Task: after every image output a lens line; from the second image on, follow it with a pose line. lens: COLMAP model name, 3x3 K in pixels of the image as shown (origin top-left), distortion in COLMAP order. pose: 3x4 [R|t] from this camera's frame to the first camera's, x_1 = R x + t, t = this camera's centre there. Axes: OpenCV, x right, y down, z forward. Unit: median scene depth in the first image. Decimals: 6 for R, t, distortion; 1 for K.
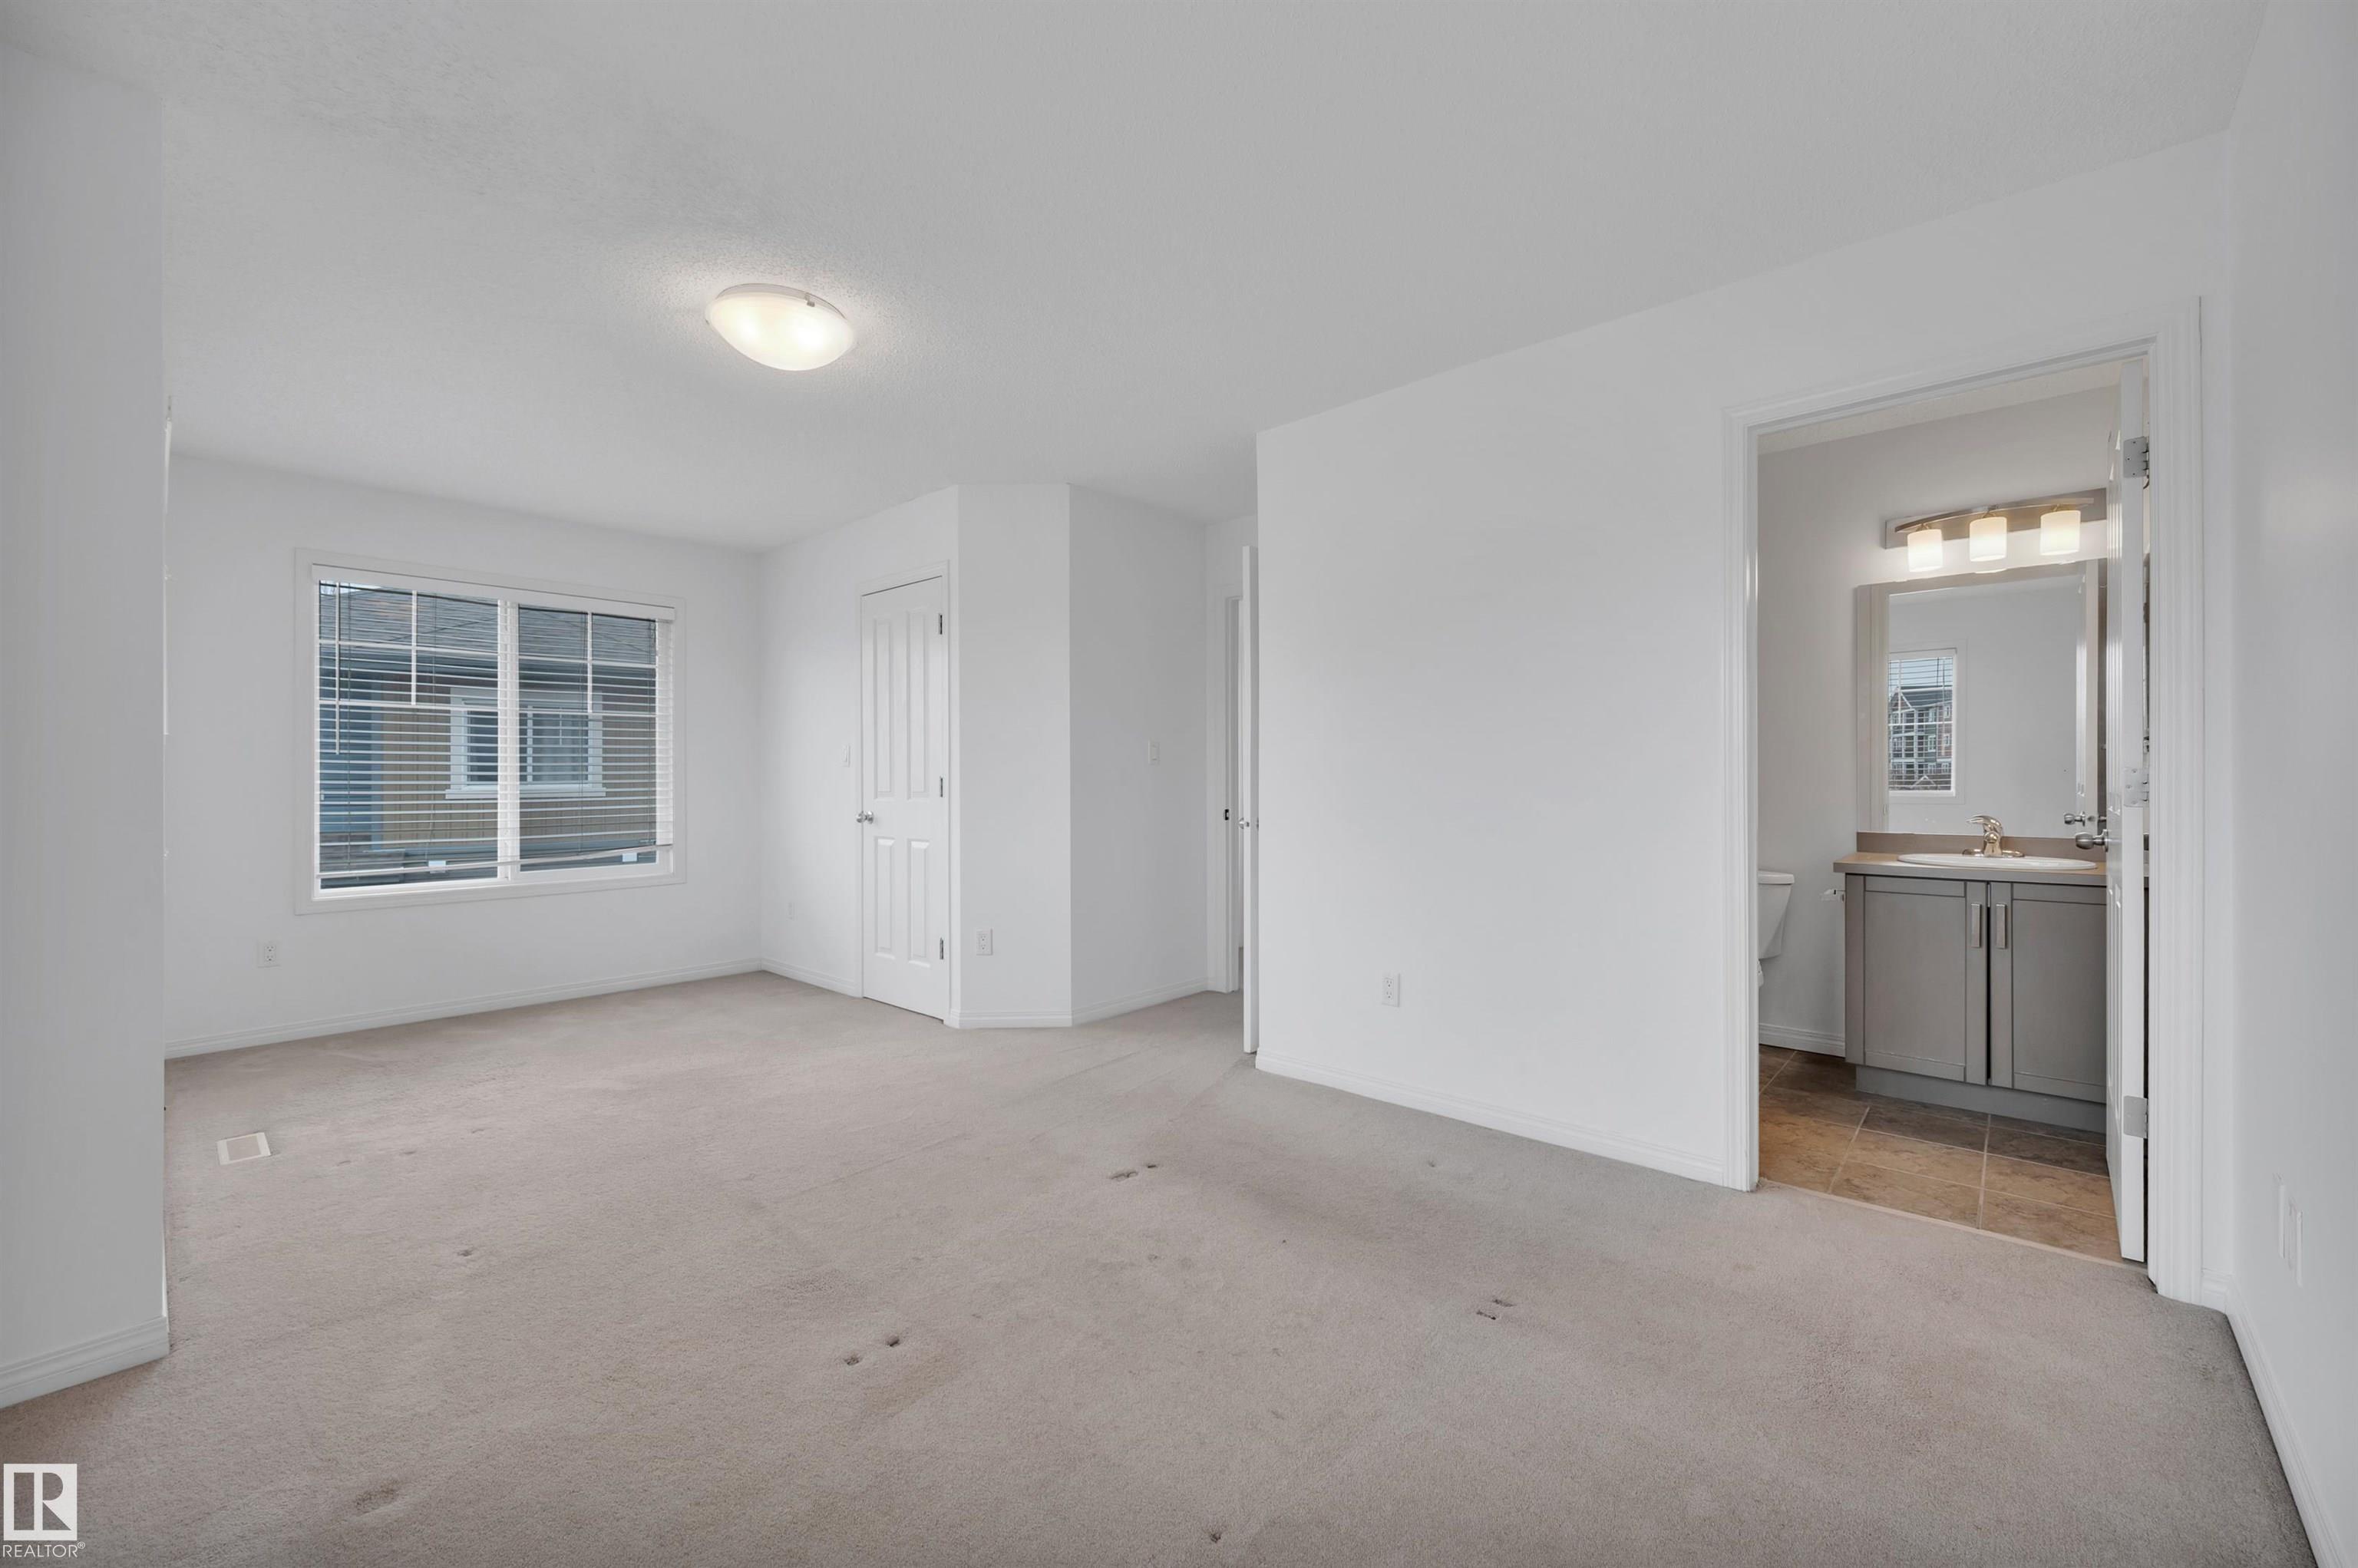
lens RADIAL K [[944.6, 0, 1193.9], [0, 944.6, 770.4], [0, 0, 1]] dist [-0.000138, -0.000051]
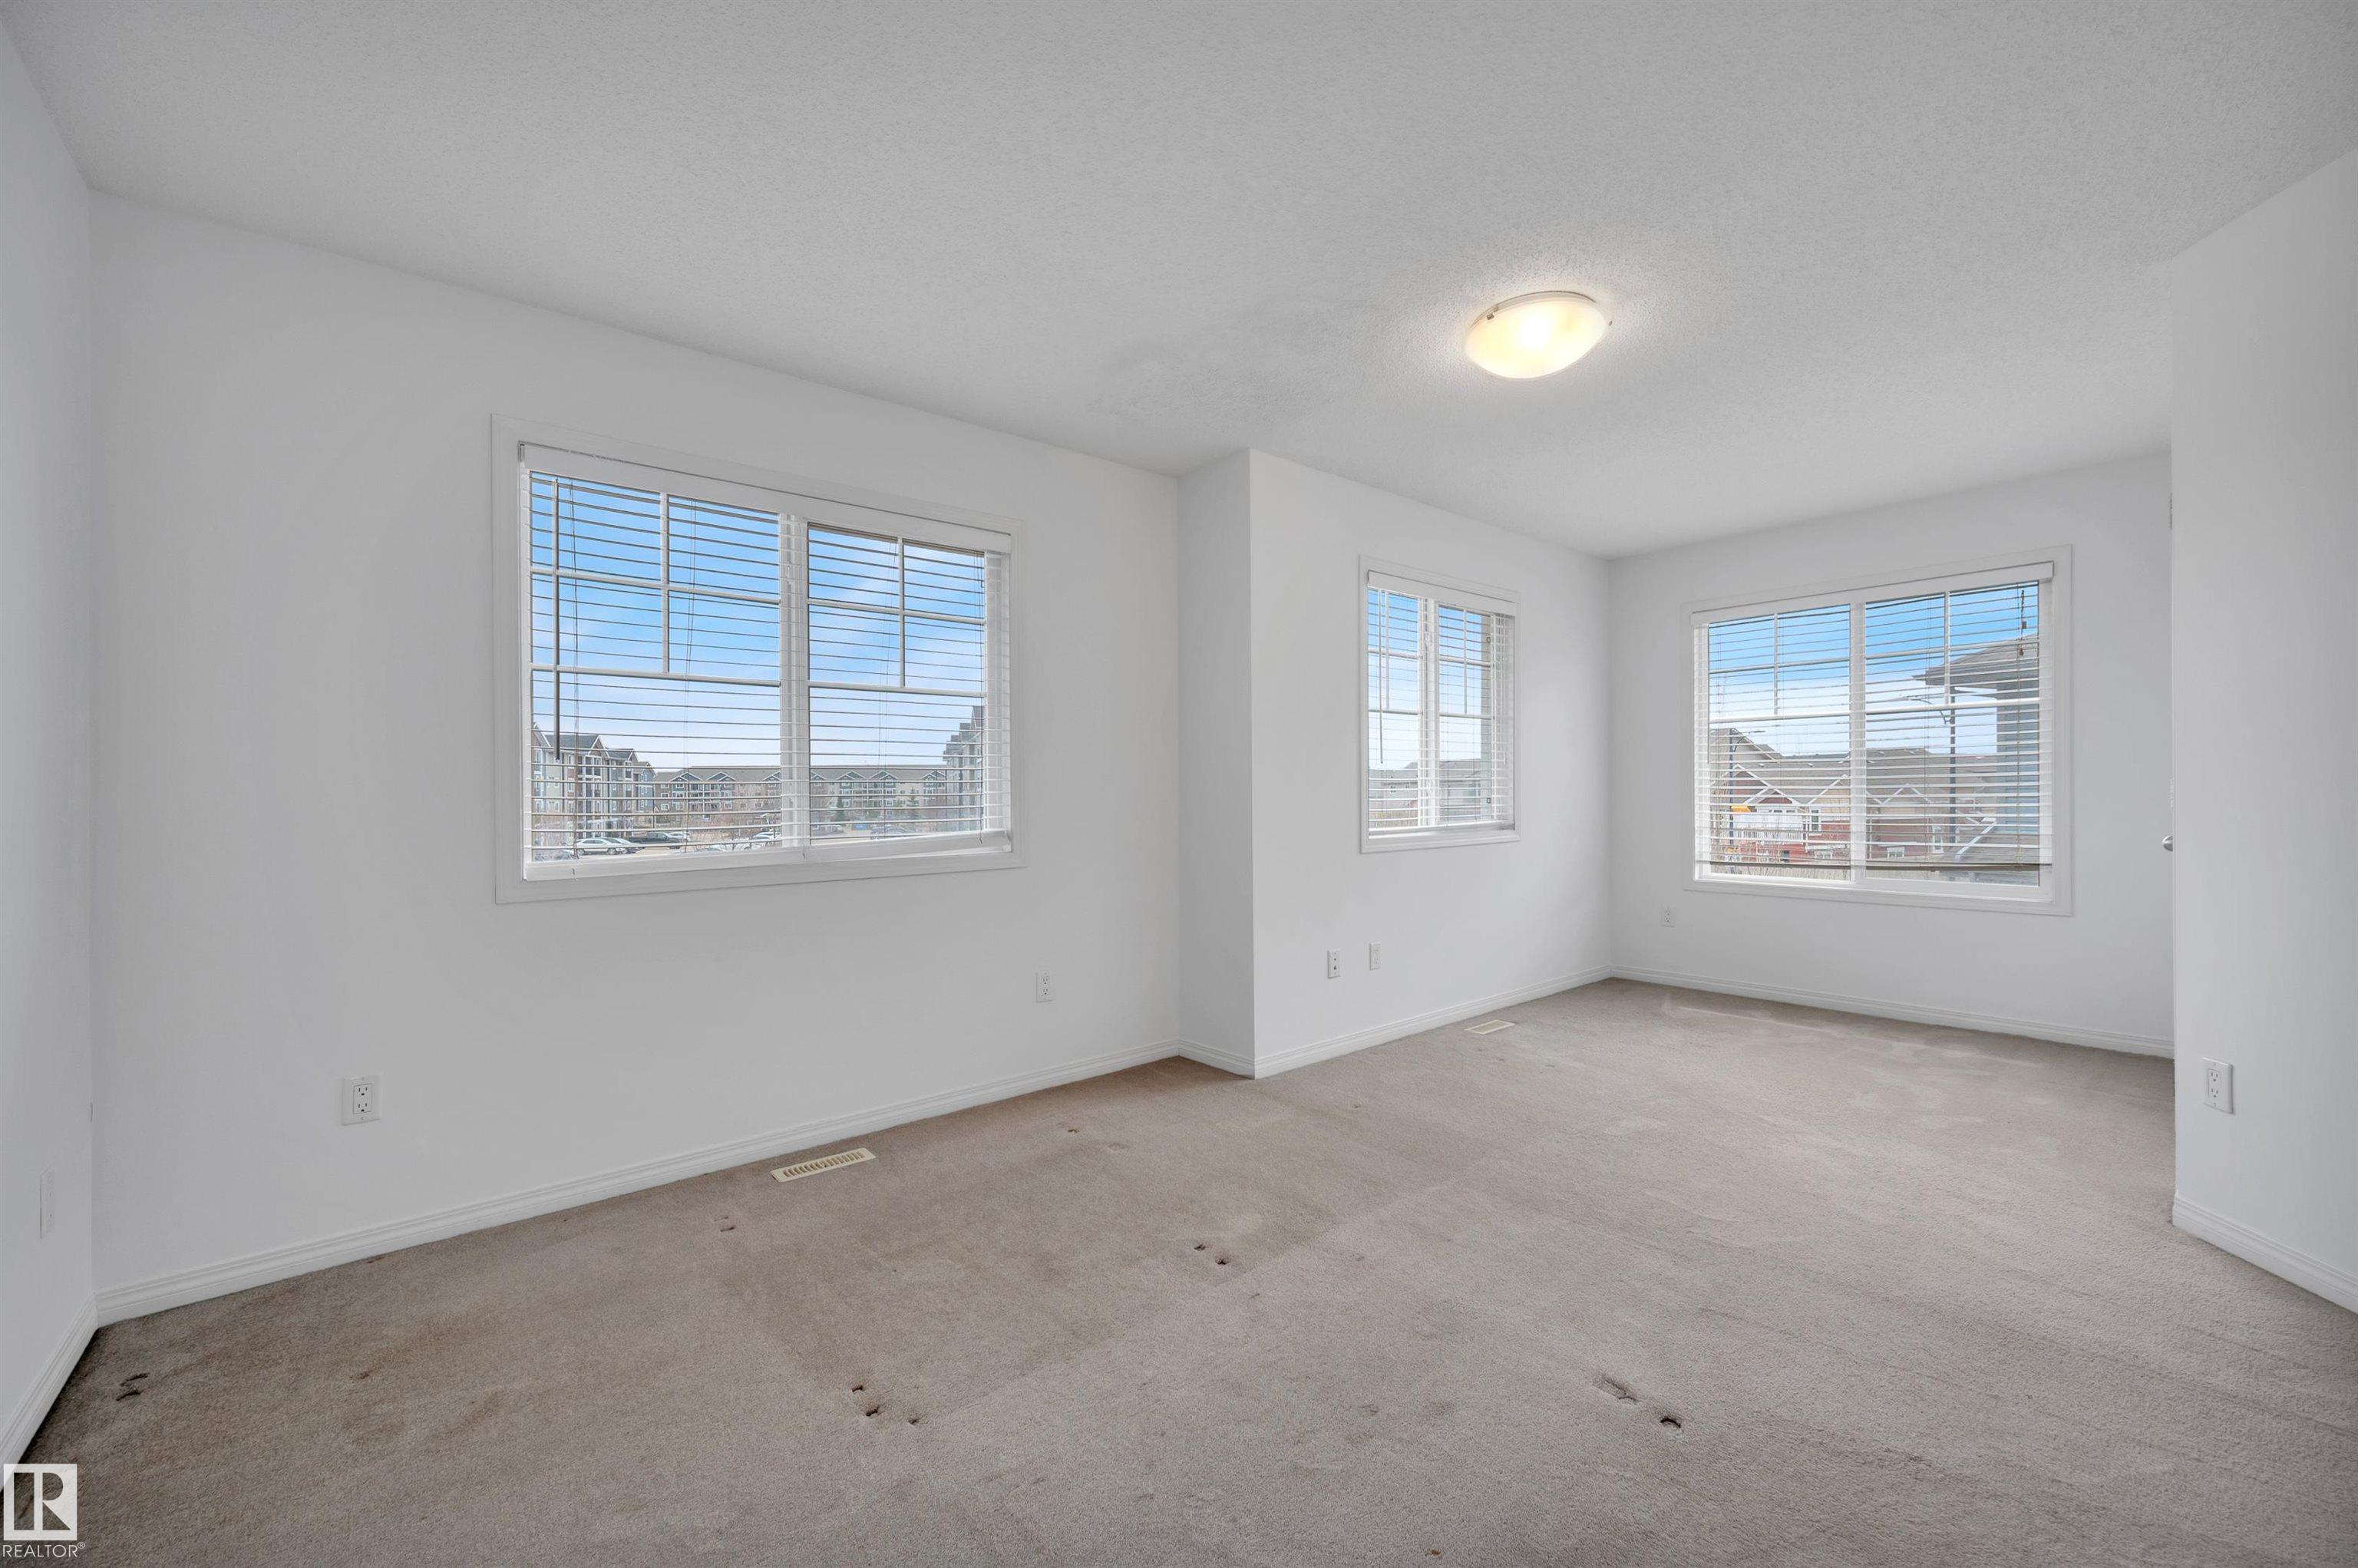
lens RADIAL K [[918.1, 0, 1179.0], [0, 918.1, 784.0], [0, 0, 1]] dist [-0.006880, -0.000135]
pose [[-0.137227, -0.001723, -0.990538, 0.334667], [0.018567, 0.999818, -0.004311, 0.001798], [0.990366, -0.018983, -0.137170, 0.440777]]
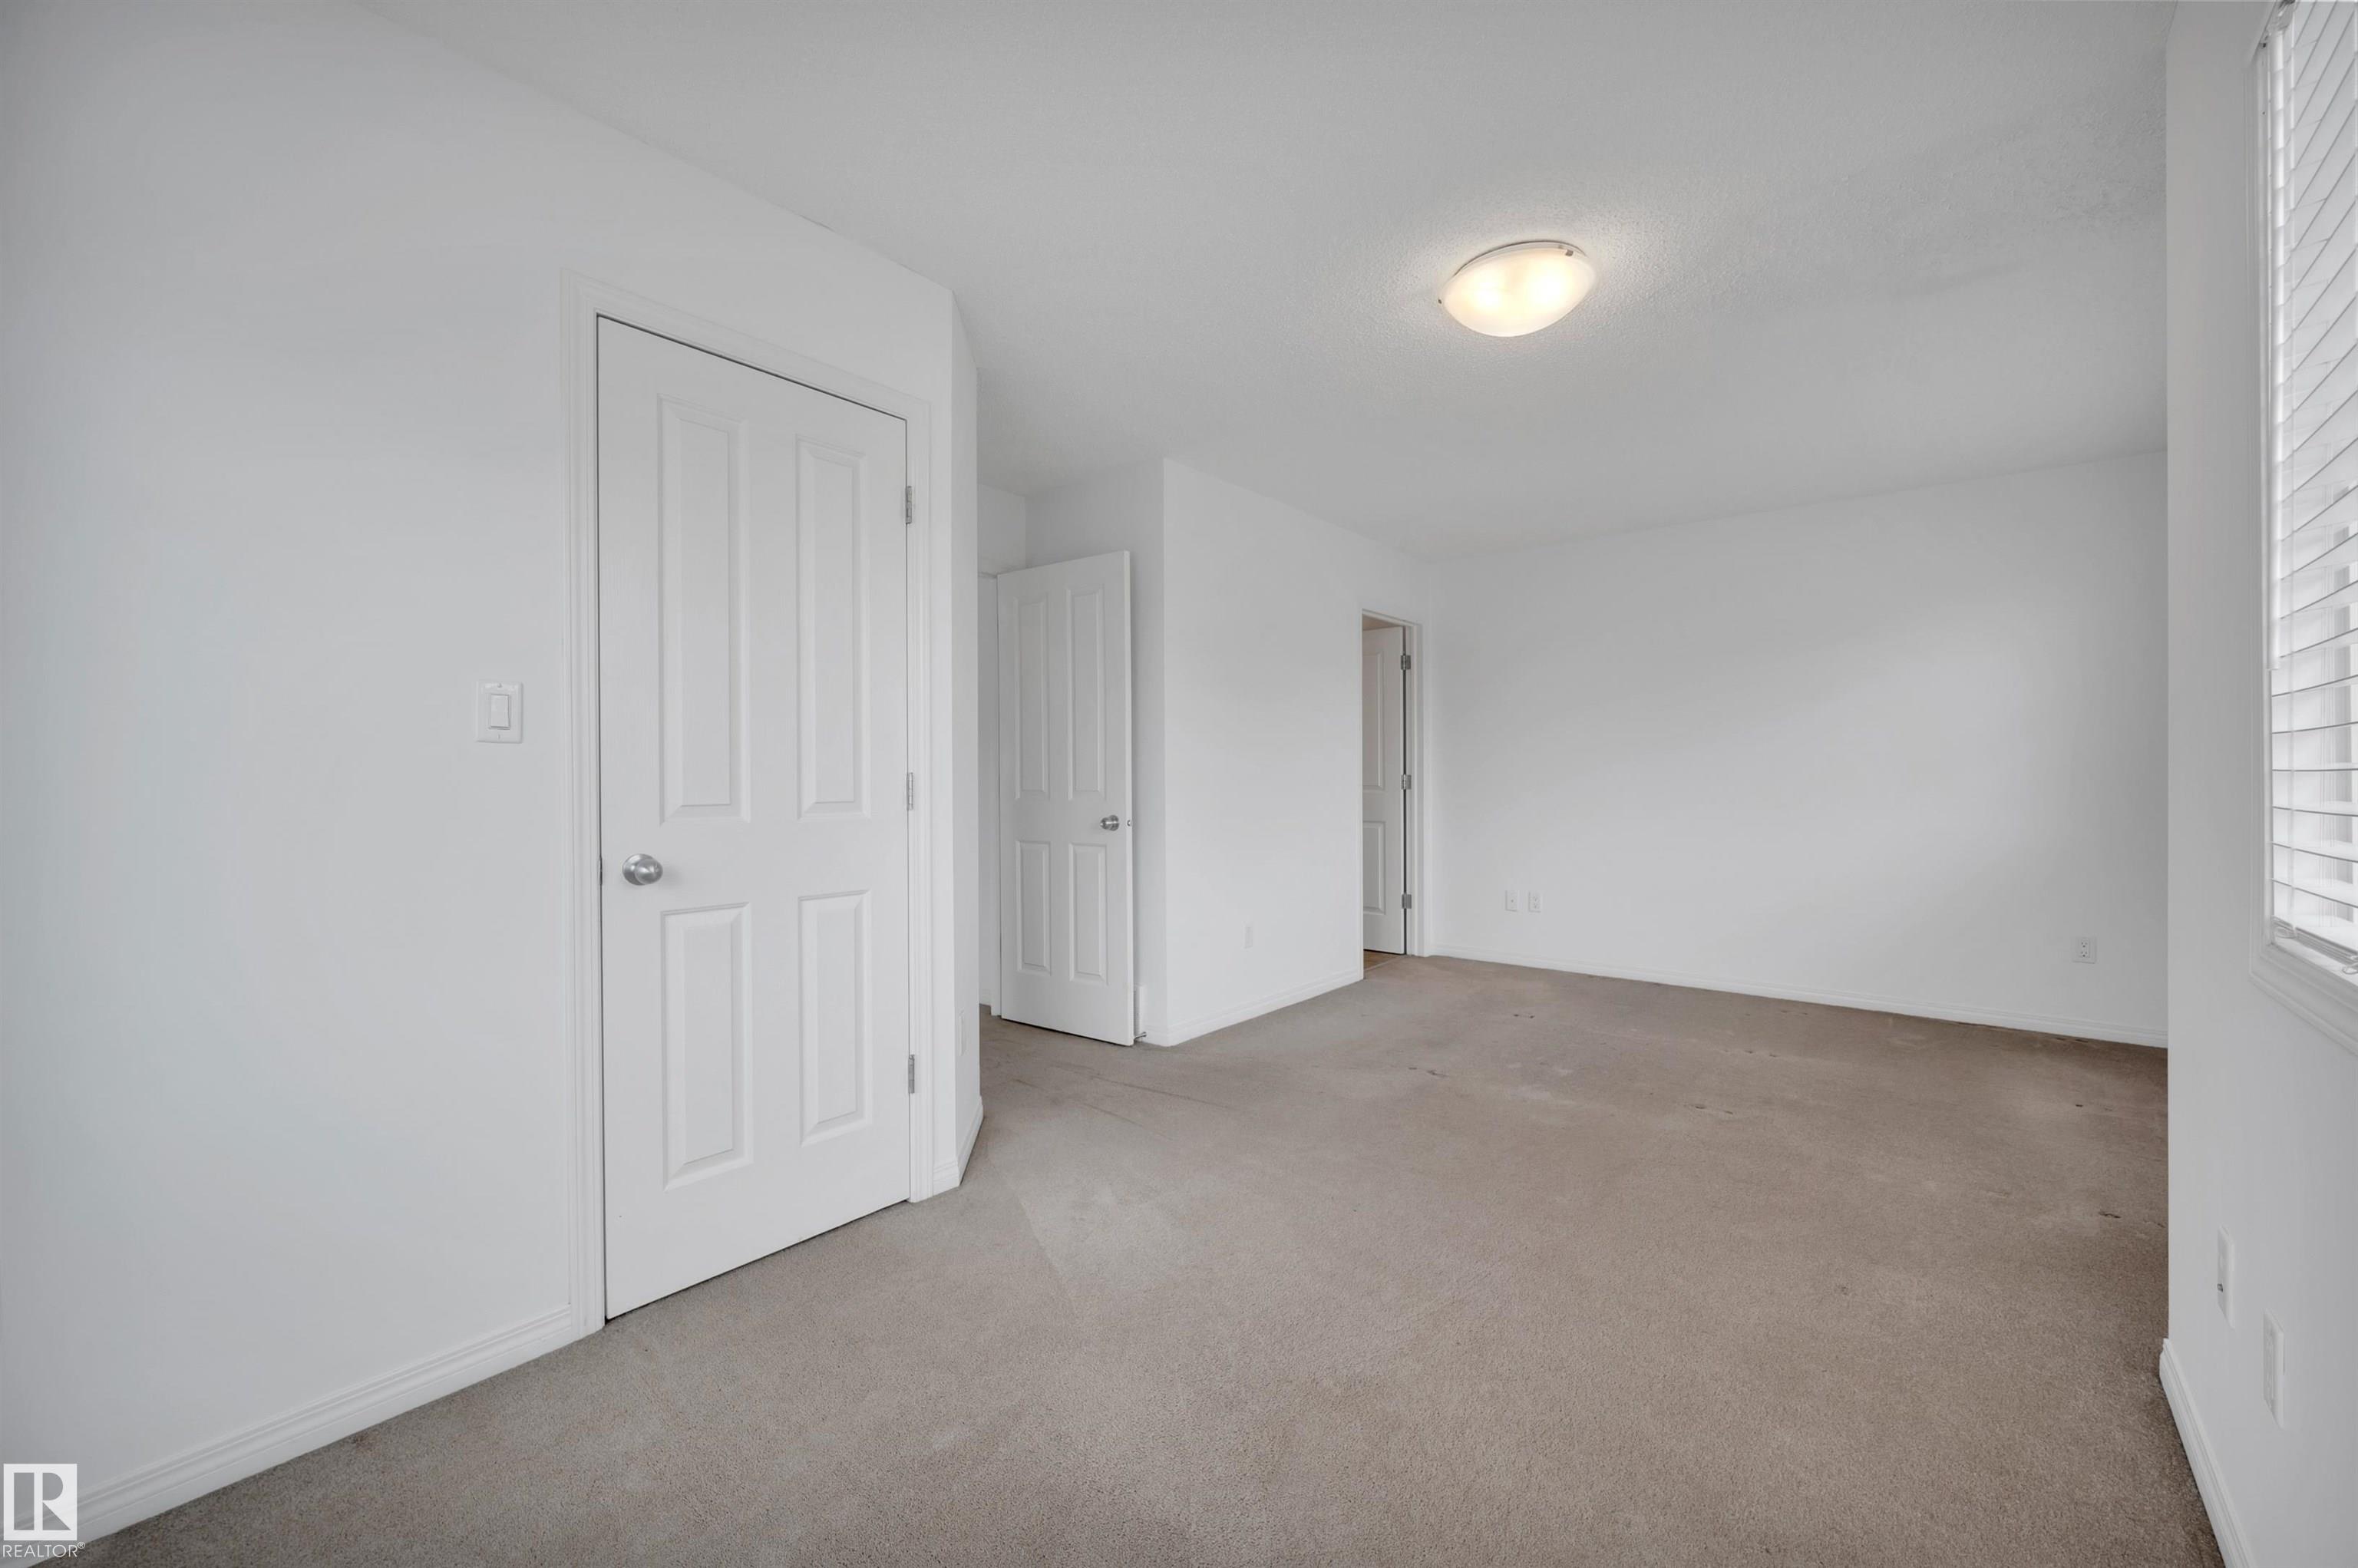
lens RADIAL K [[939.2, 0, 1195.7], [0, 939.2, 775.4], [0, 0, 1]] dist [0.000683, -0.000548]
pose [[-0.045626, 0.005891, 0.998941, -0.778261], [-0.010451, 0.999925, -0.006374, 0.008729], [-0.998904, -0.010730, -0.045561, 0.787872]]
